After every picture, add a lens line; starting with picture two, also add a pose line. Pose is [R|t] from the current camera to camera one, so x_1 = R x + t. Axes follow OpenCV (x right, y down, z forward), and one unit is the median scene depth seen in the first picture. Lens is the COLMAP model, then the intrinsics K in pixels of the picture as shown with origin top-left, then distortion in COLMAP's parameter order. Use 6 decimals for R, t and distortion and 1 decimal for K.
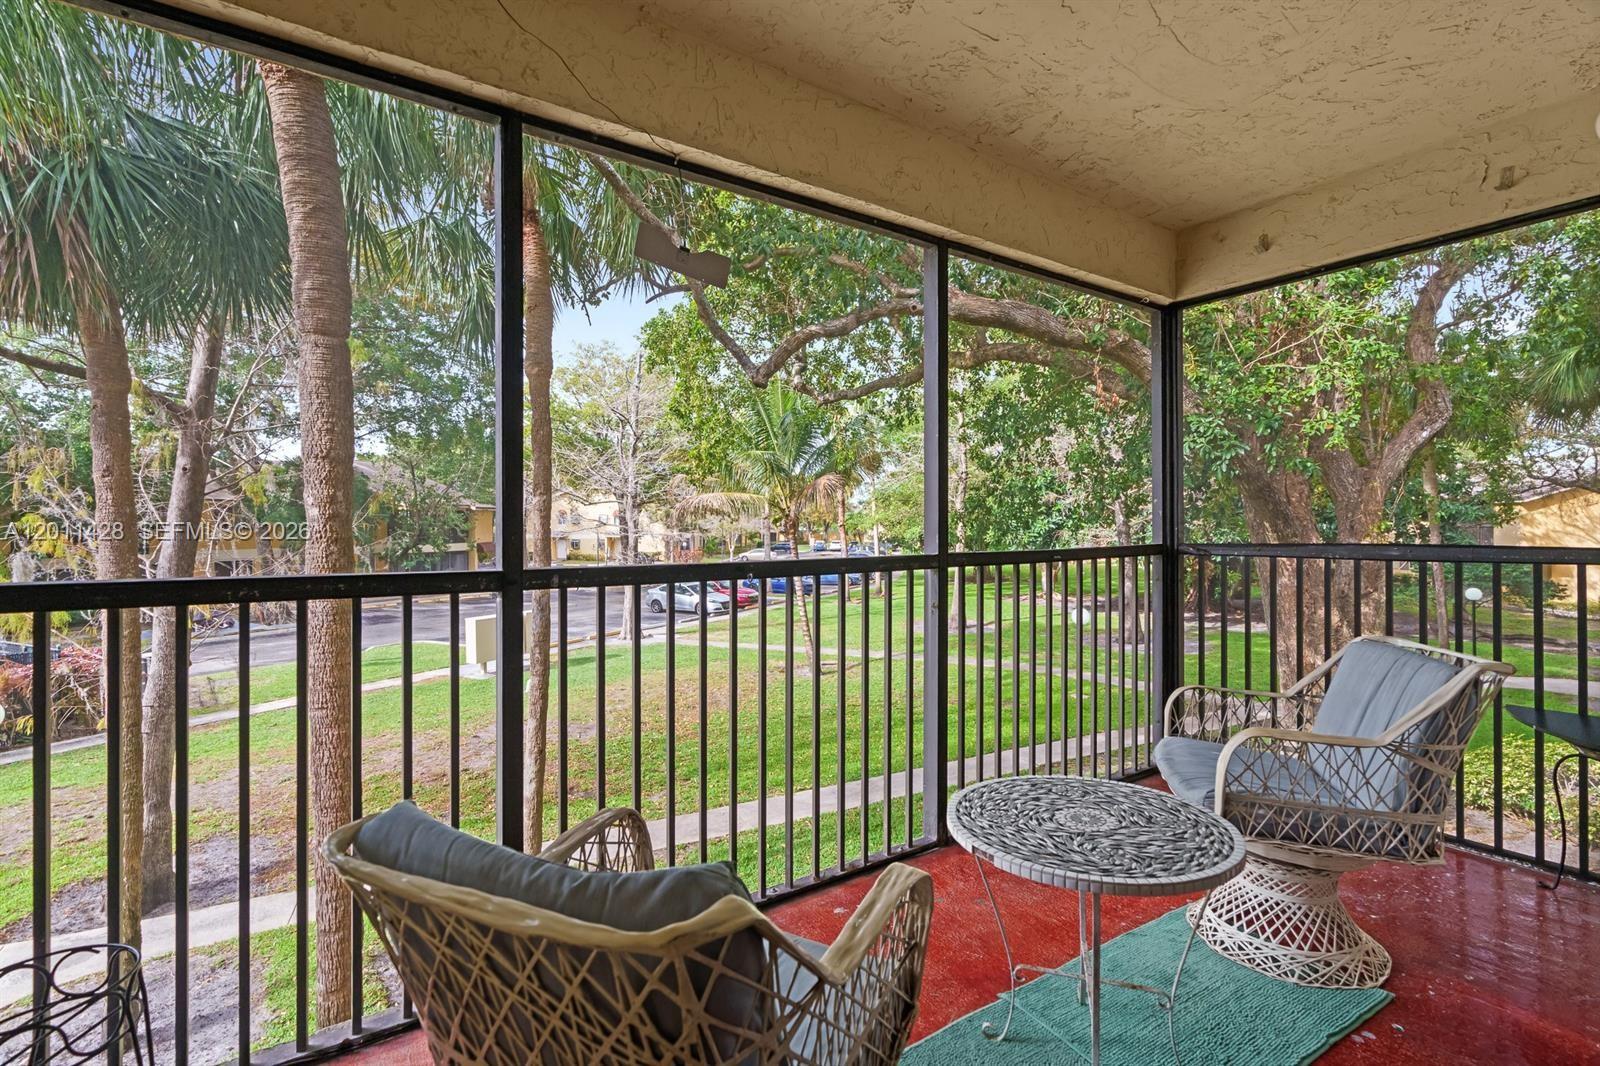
lens RADIAL K [[730.3, 0, 791.0], [0, 730.3, 522.4], [0, 0, 1]] dist [-0.005469, 0.004712]
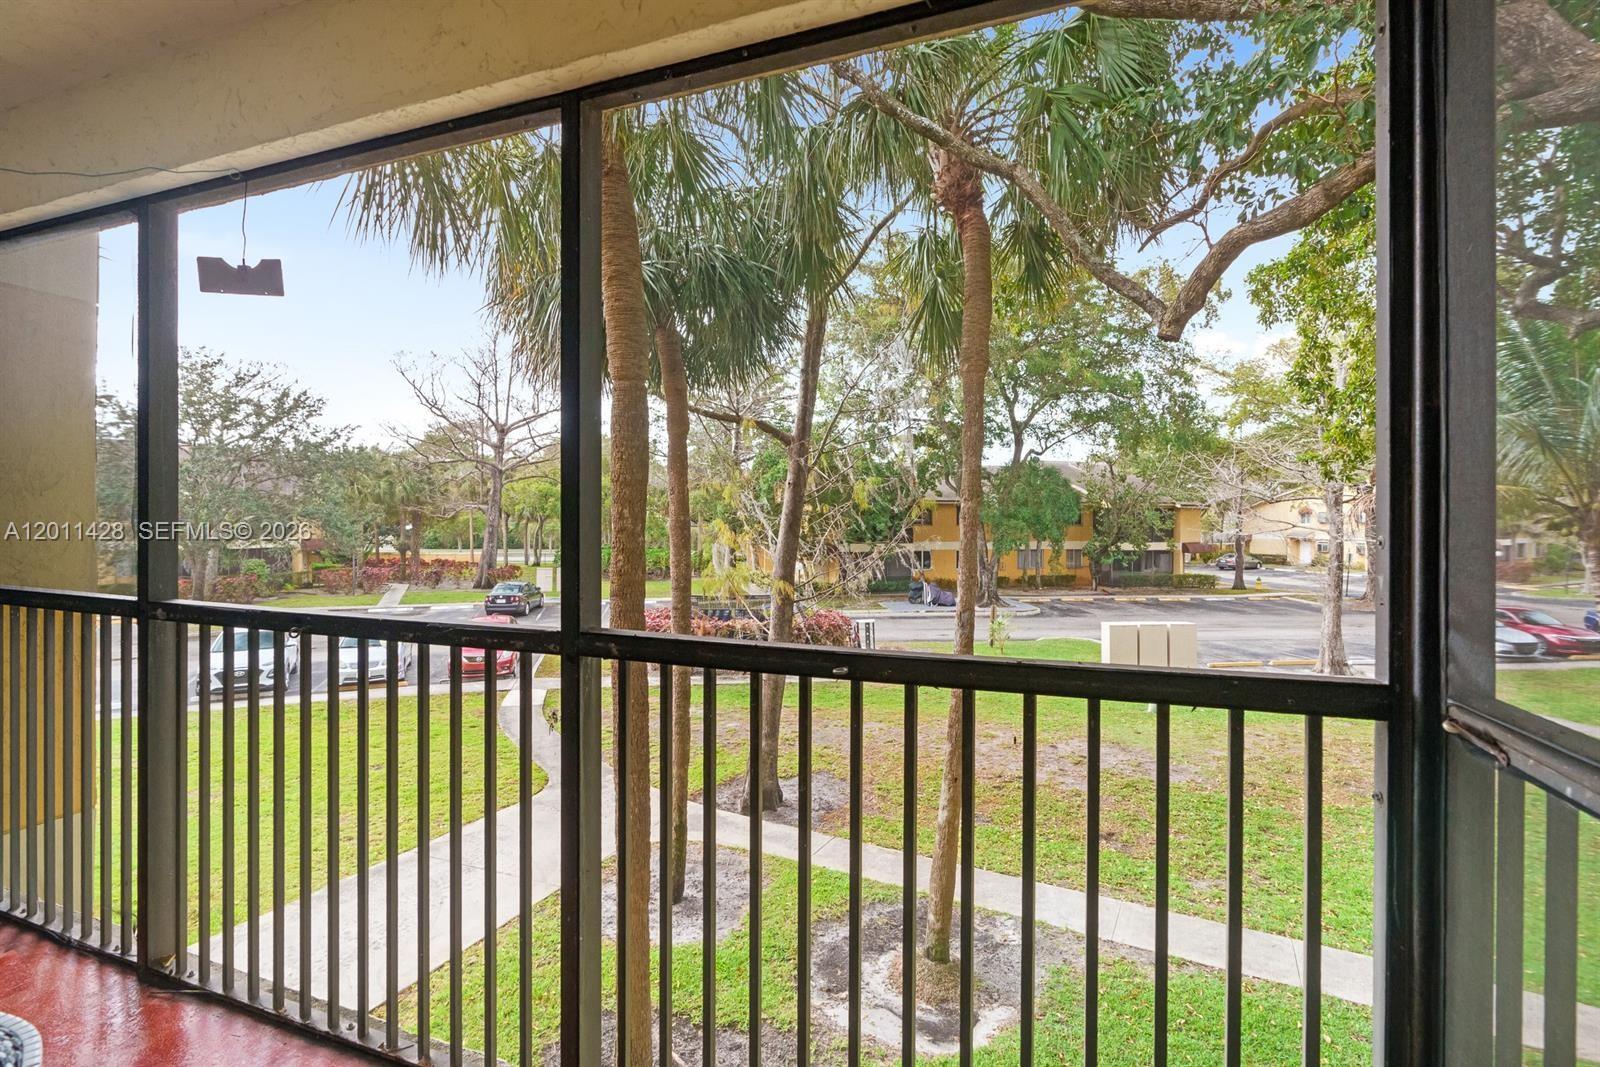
lens RADIAL K [[730.3, 0, 801.1], [0, 730.3, 525.9], [0, 0, 1]] dist [-0.005469, 0.004712]
pose [[0.581987, 0.014424, -0.813070, 0.131928], [-0.005994, 0.999892, 0.013448, -0.008706], [0.813176, -0.002953, 0.582010, 0.141090]]
